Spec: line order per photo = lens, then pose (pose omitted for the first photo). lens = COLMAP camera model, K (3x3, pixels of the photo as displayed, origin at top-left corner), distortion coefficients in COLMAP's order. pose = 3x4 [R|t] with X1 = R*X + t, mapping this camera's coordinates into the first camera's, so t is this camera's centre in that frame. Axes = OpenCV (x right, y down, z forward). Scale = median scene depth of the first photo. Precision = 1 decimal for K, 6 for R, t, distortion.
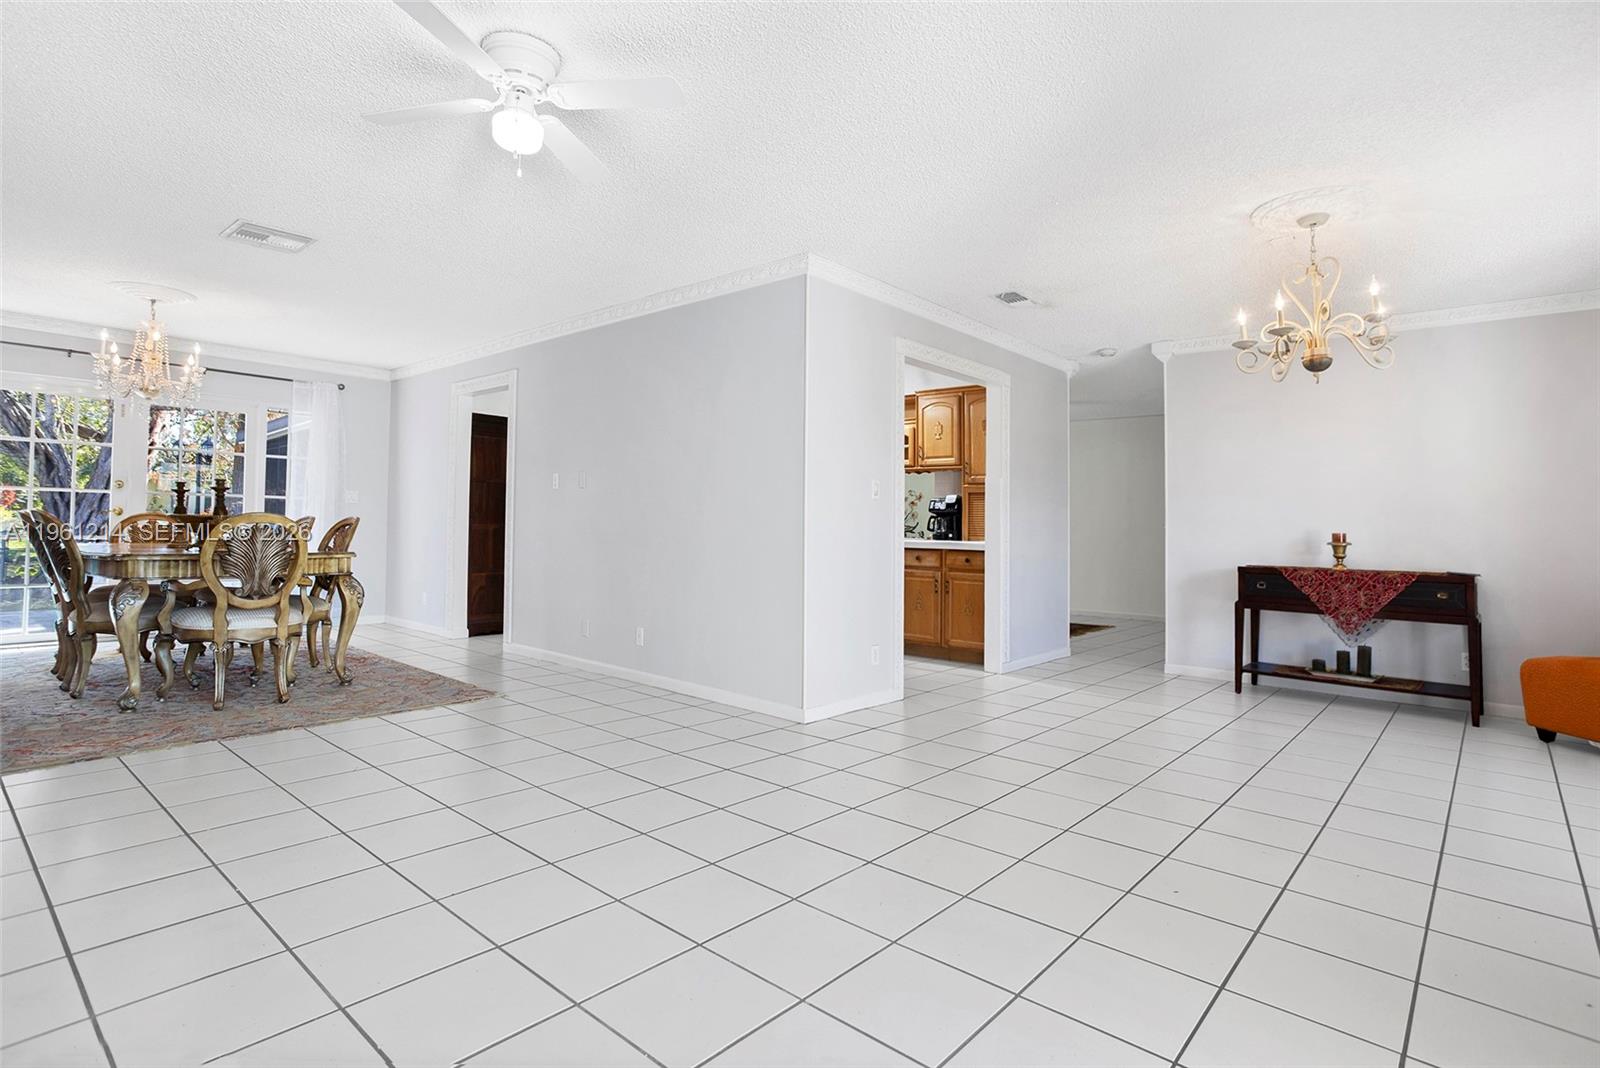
lens RADIAL K [[838.0, 0, 801.8], [0, 838.0, 499.5], [0, 0, 1]] dist [-0.001825, -0.000146]
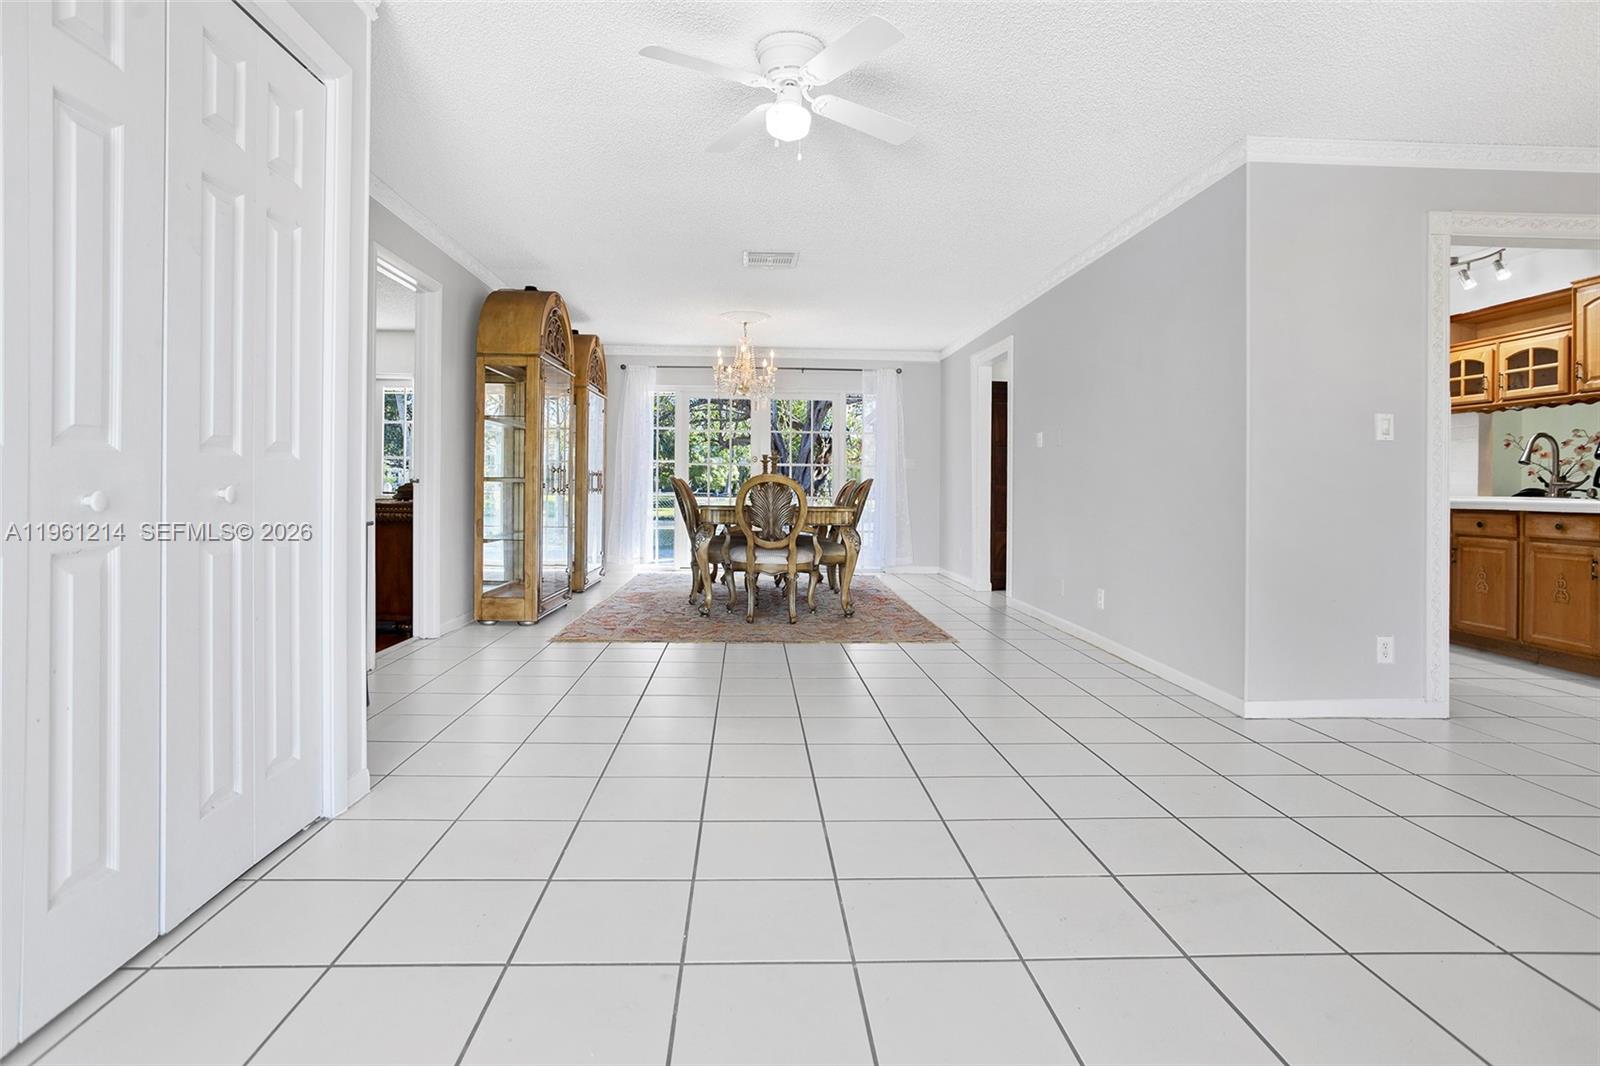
lens RADIAL K [[811.8, 0, 792.1], [0, 811.8, 495.0], [0, 0, 1]] dist [-0.003678, 0.000064]
pose [[0.697694, -0.003870, -0.716386, 0.227051], [0.025798, 0.999473, 0.019726, 0.019324], [0.715931, -0.032244, 0.697426, 0.120352]]
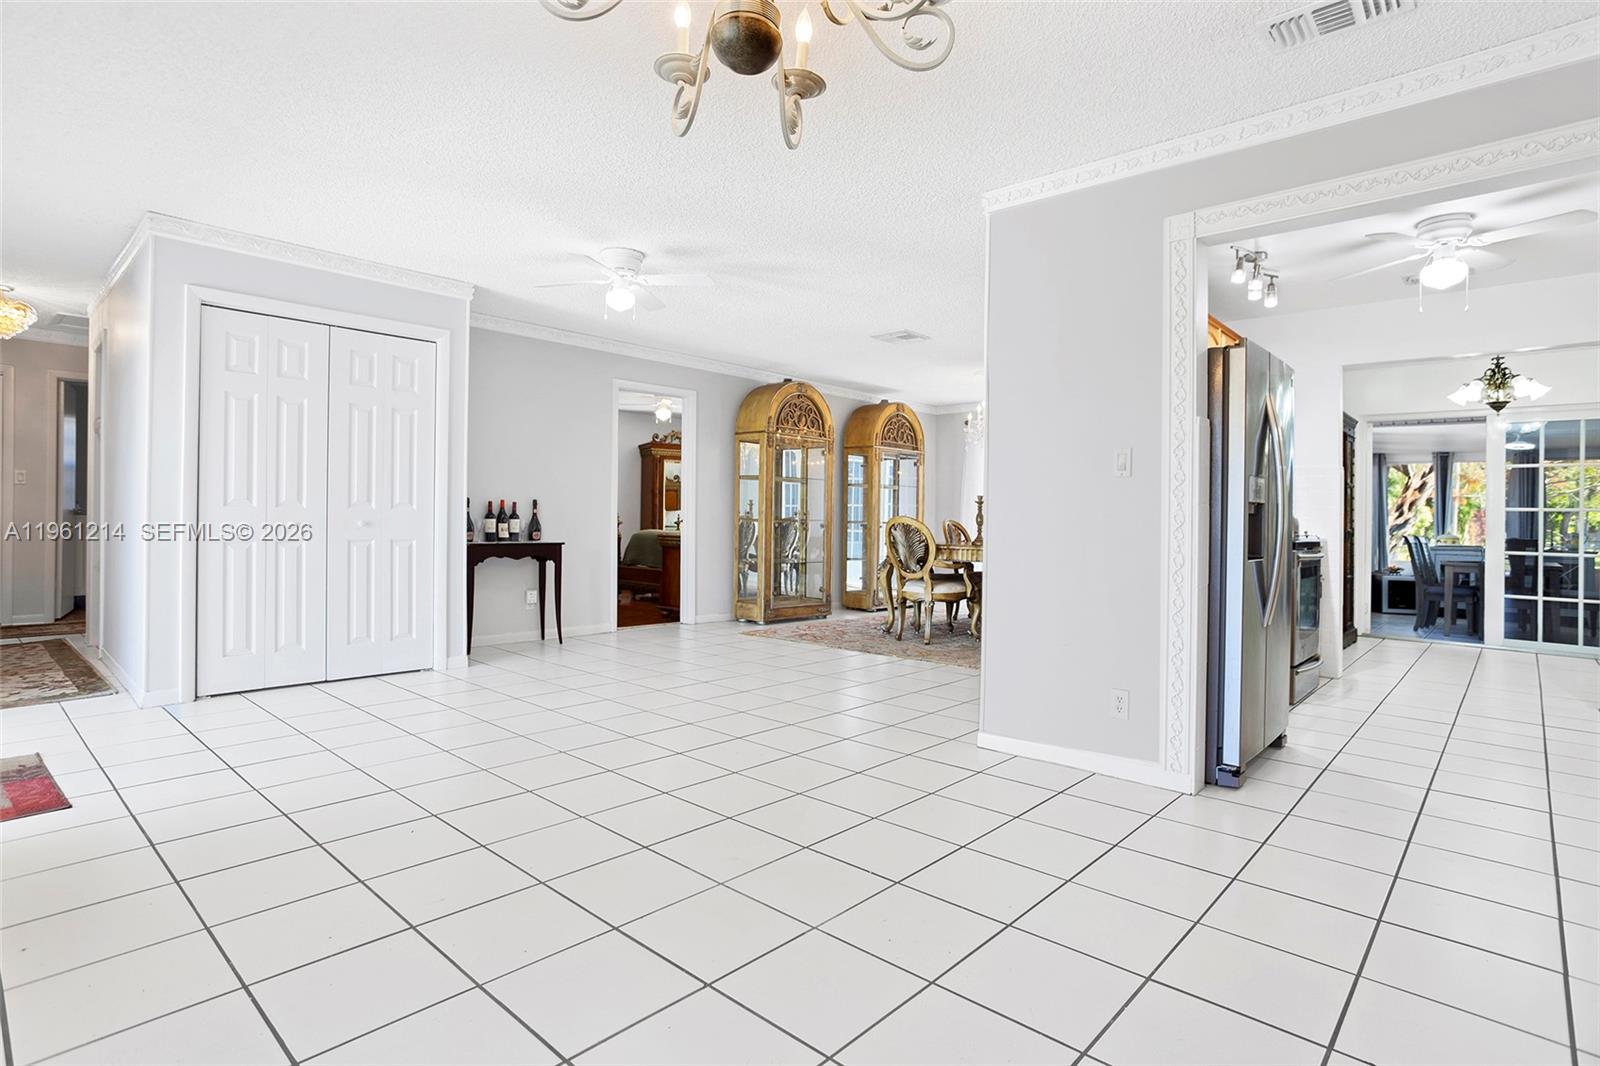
lens RADIAL K [[800.4, 0, 797.1], [0, 800.4, 516.2], [0, 0, 1]] dist [-0.013390, -0.000039]
pose [[-0.000237, -0.025211, -0.999682, 0.667974], [0.015137, 0.999568, -0.025211, 0.040975], [0.999885, -0.015138, 0.000144, 0.660219]]
